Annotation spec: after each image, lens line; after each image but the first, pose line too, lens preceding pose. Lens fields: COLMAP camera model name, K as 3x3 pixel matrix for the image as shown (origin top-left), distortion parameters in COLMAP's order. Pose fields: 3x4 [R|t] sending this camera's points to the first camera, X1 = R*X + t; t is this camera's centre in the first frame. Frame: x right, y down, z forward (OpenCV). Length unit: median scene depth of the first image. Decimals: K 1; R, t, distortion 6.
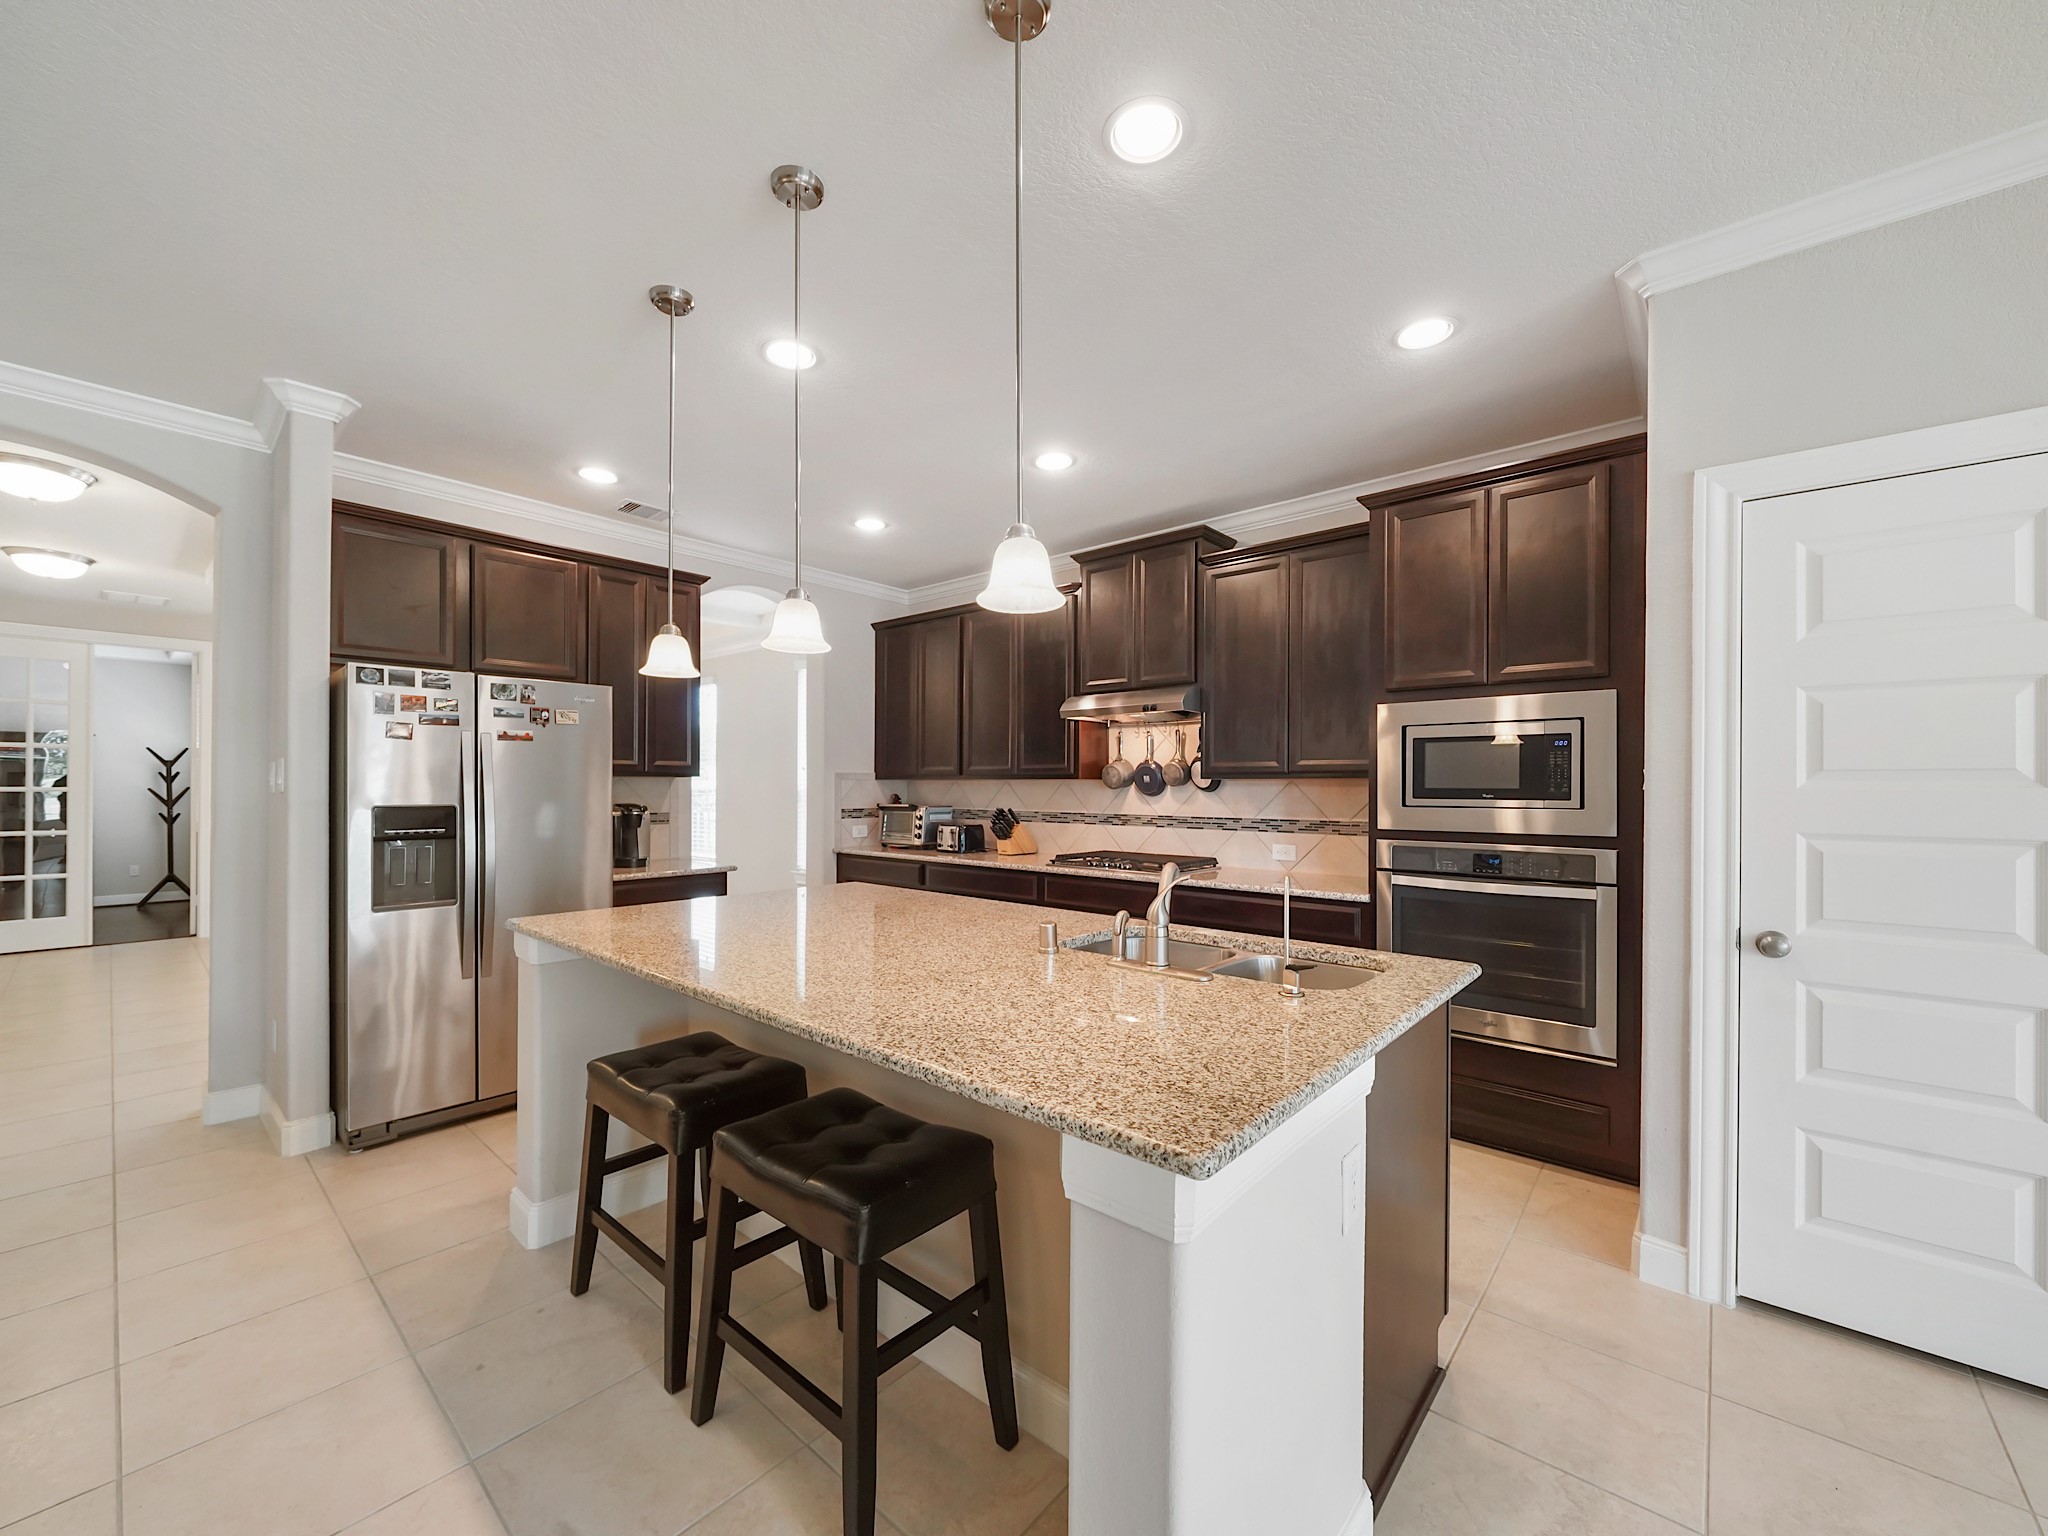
lens RADIAL K [[807.5, 0, 1026.2], [0, 807.5, 792.3], [0, 0, 1]] dist [-0.001115, 0.000203]
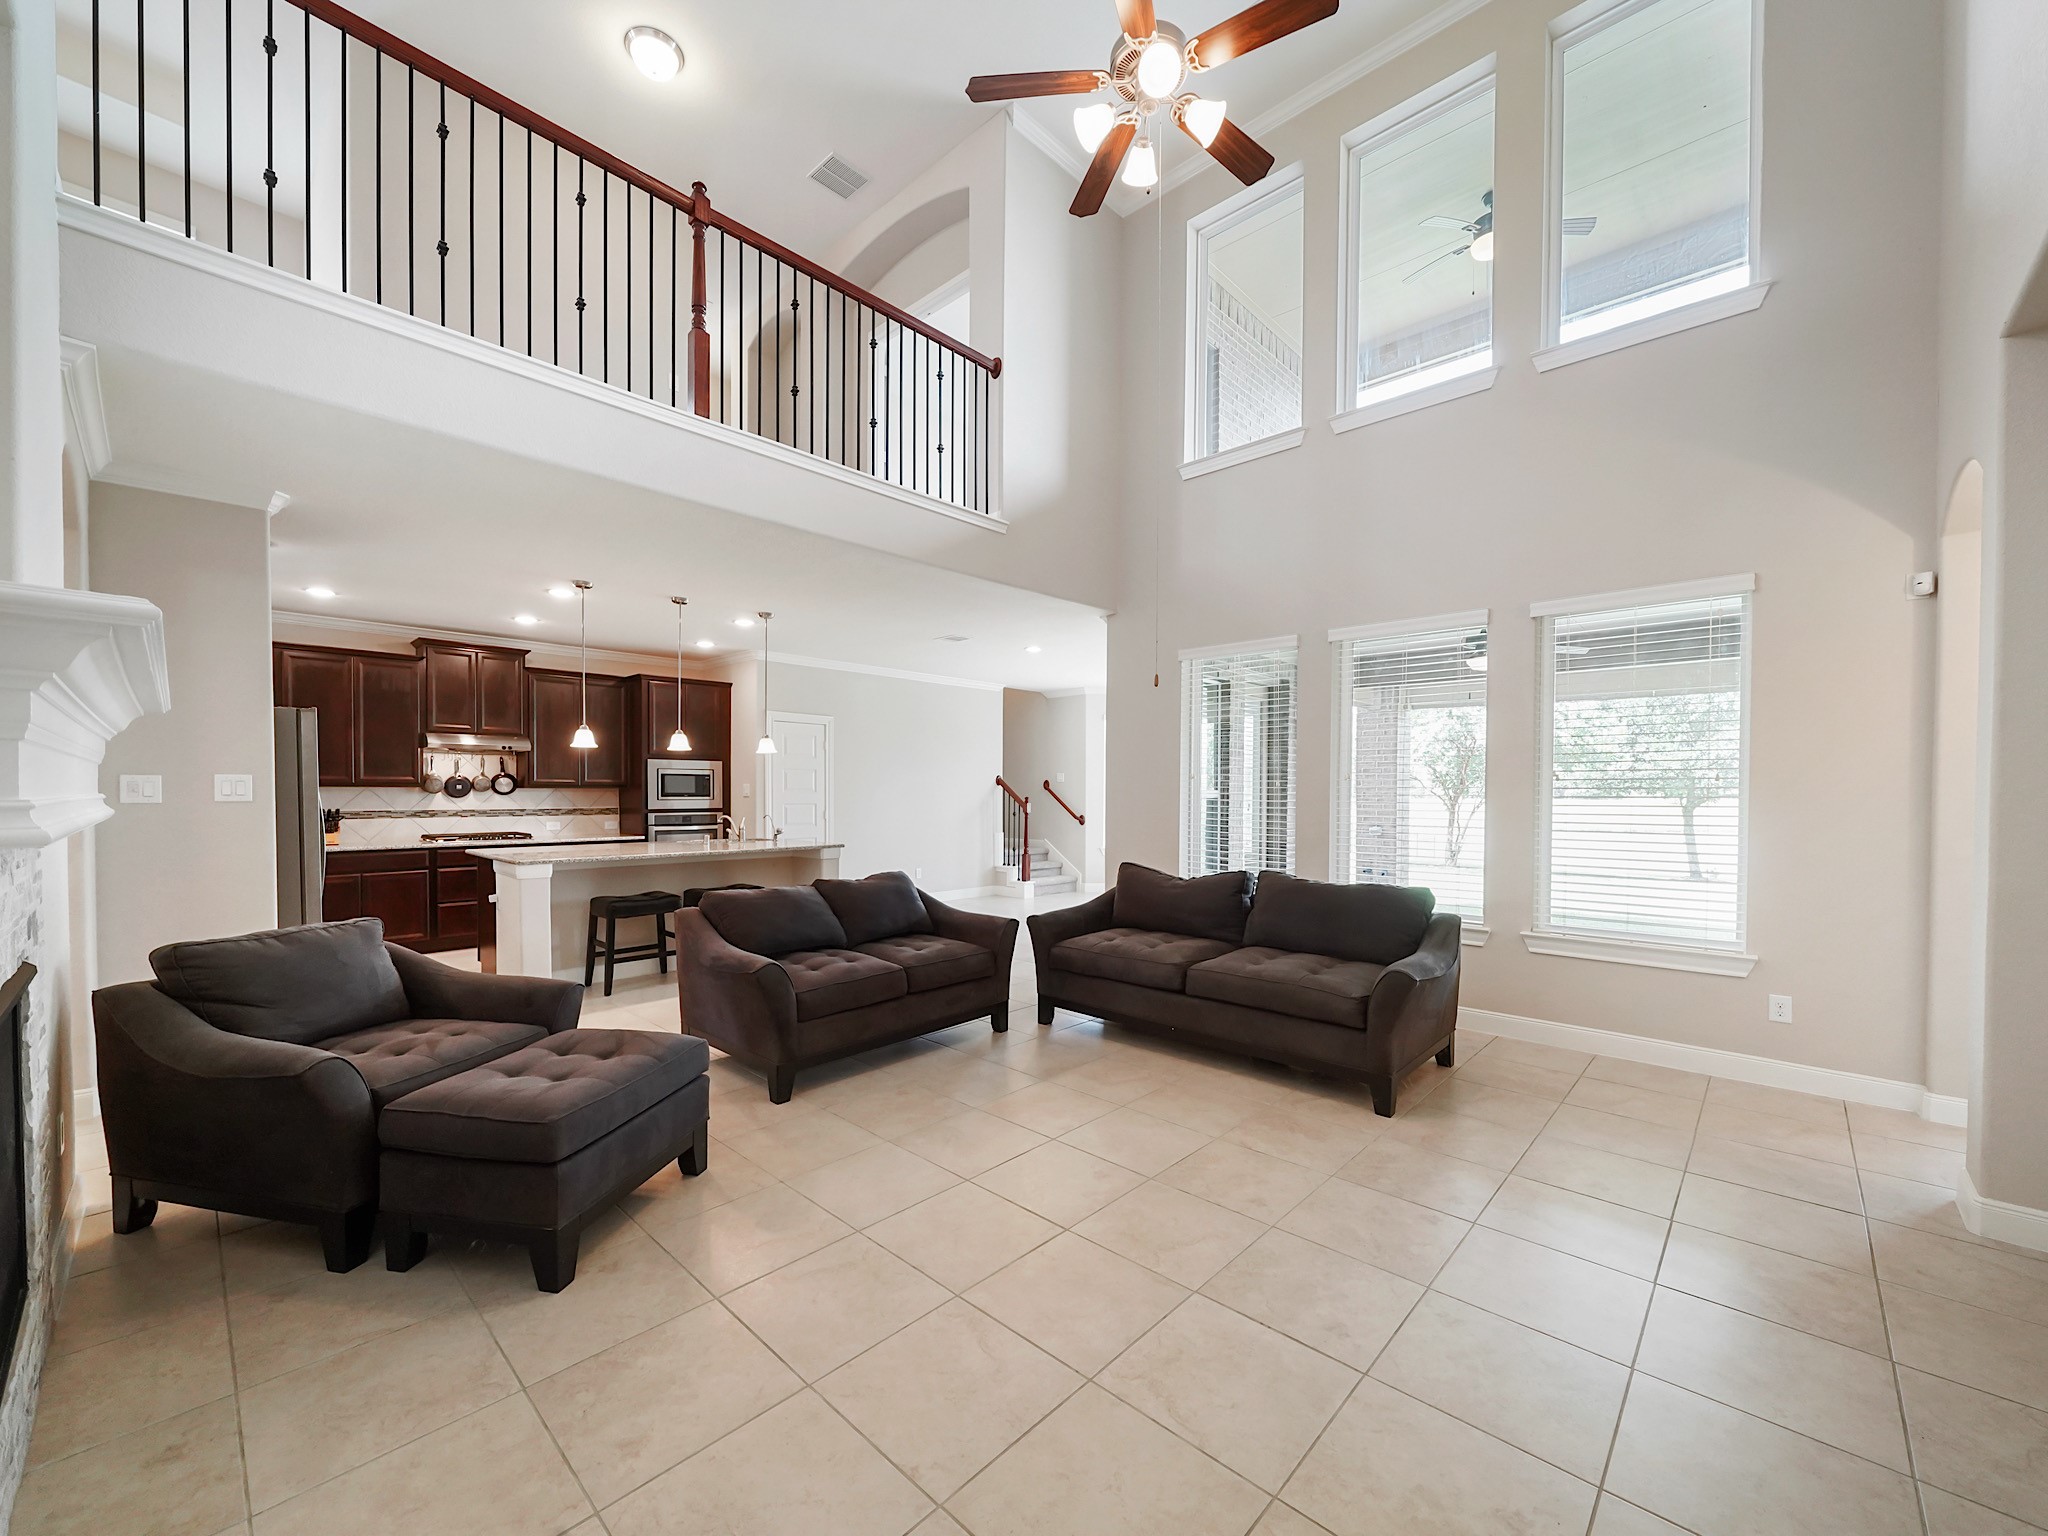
lens RADIAL K [[805.7, 0, 1020.9], [0, 805.7, 802.4], [0, 0, 1]] dist [-0.001957, -0.000085]
pose [[0.041634, -0.020194, 0.998929, -1.509730], [0.000673, 0.999796, 0.020183, -0.018977], [-0.999133, -0.000168, 0.041639, -0.186444]]
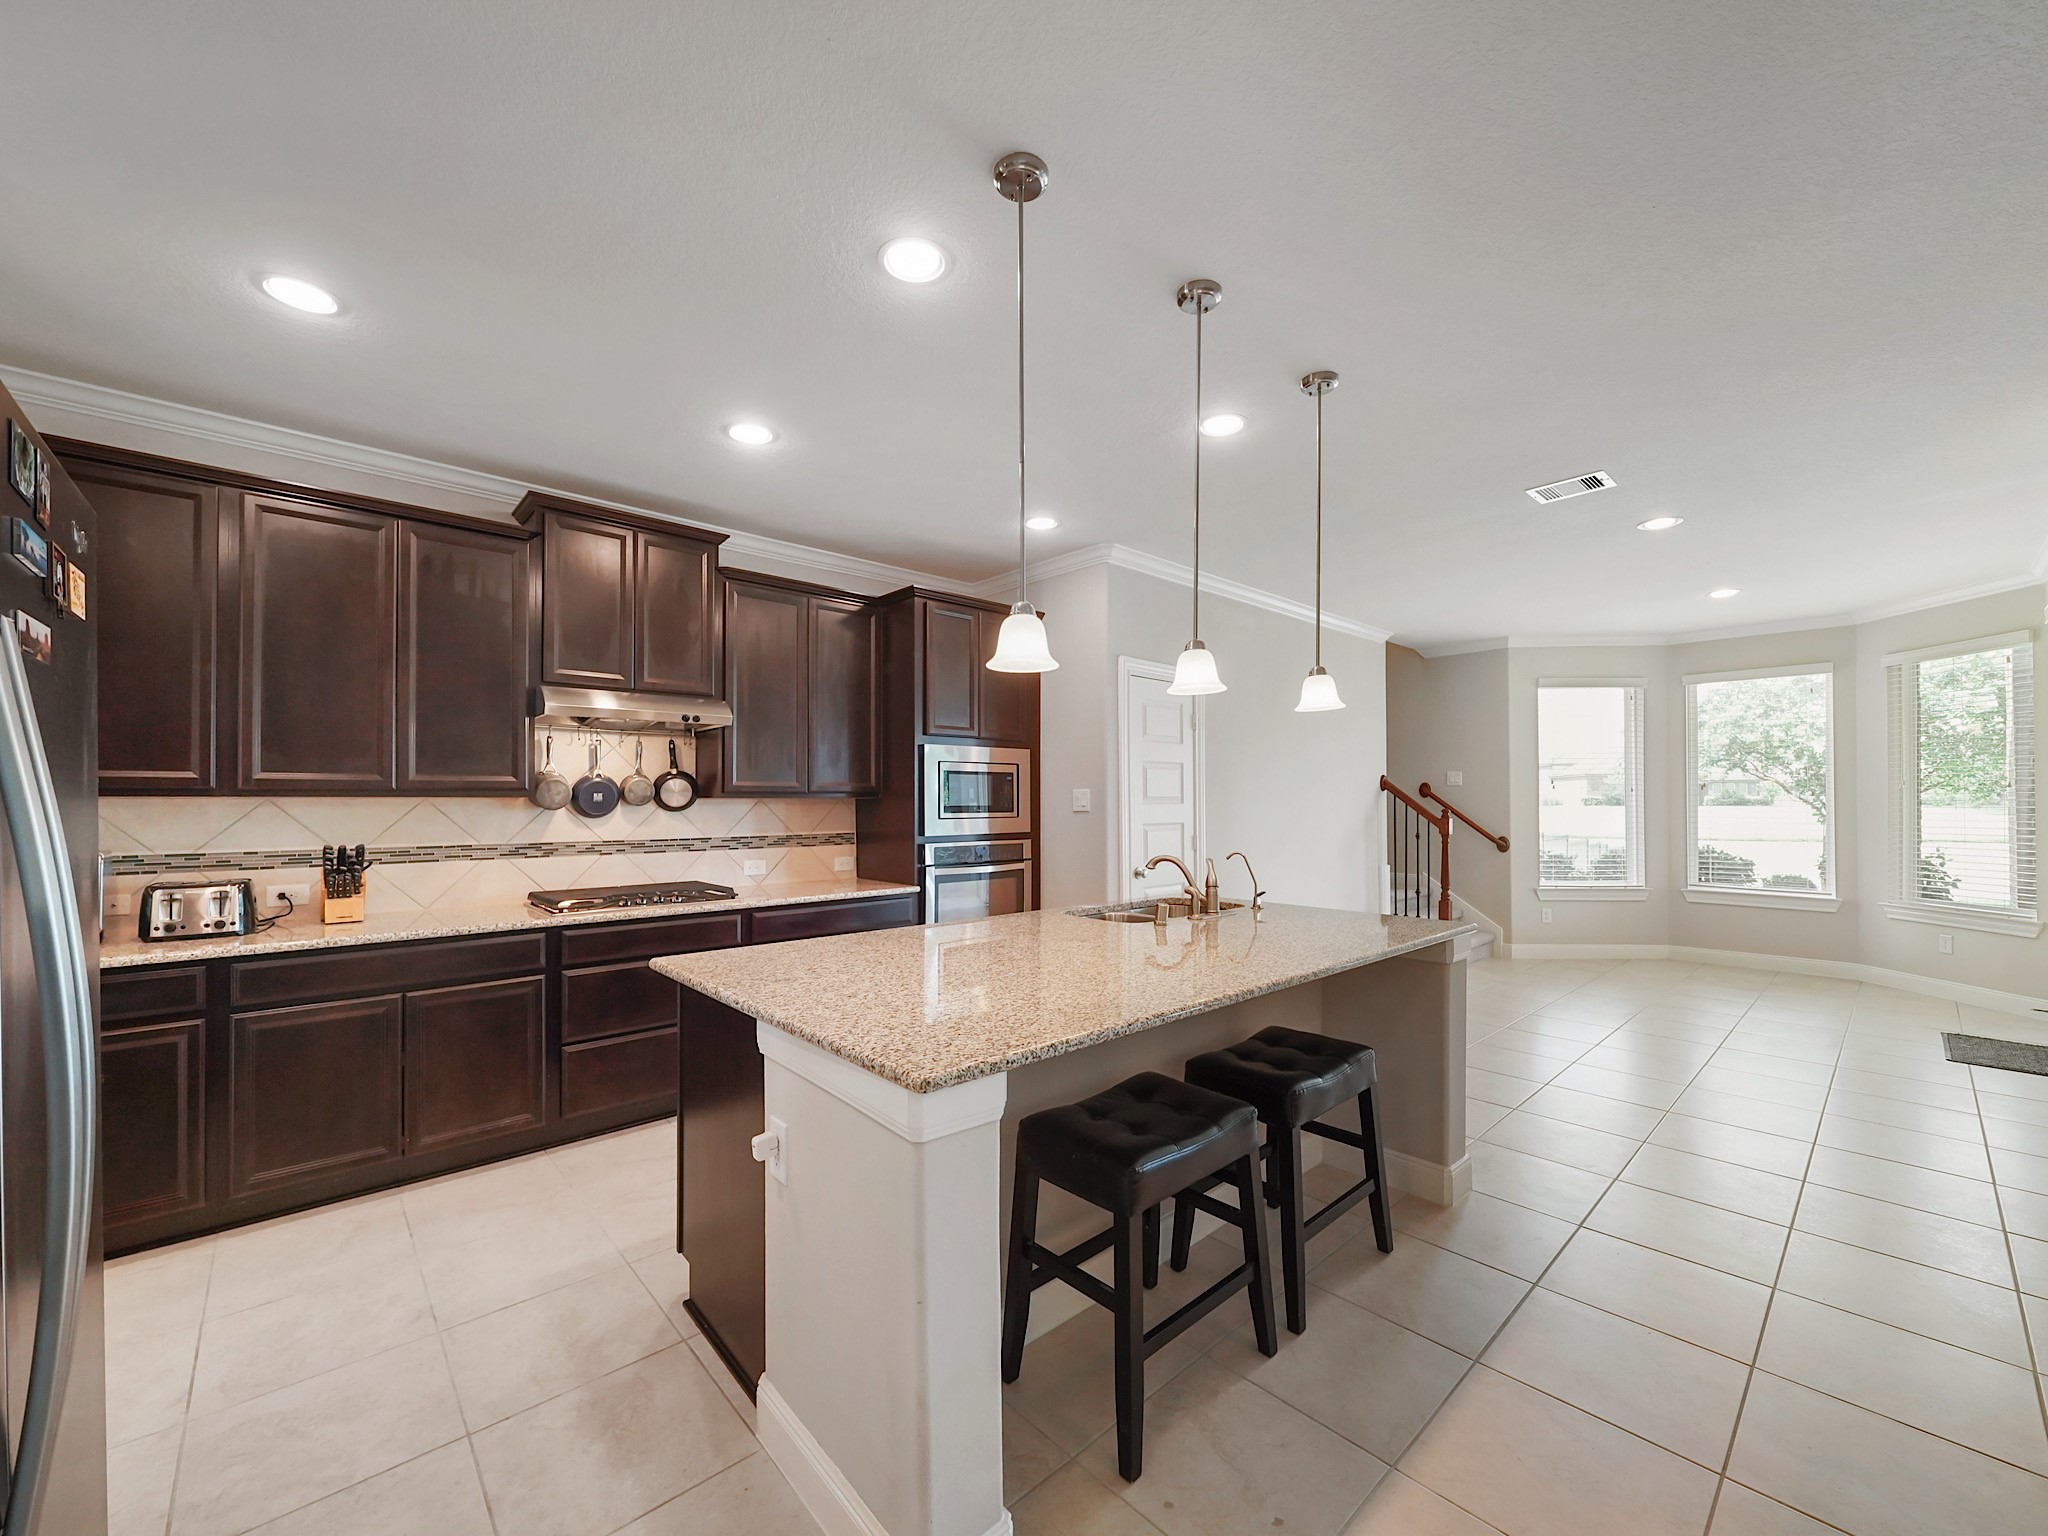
lens RADIAL K [[807.5, 0, 1026.2], [0, 807.5, 792.3], [0, 0, 1]] dist [-0.001115, 0.000203]
pose [[0.115368, 0.004738, 0.993312, -0.668657], [0.007621, 0.999955, -0.005655, -0.014484], [-0.993294, 0.008223, 0.115327, 0.514472]]
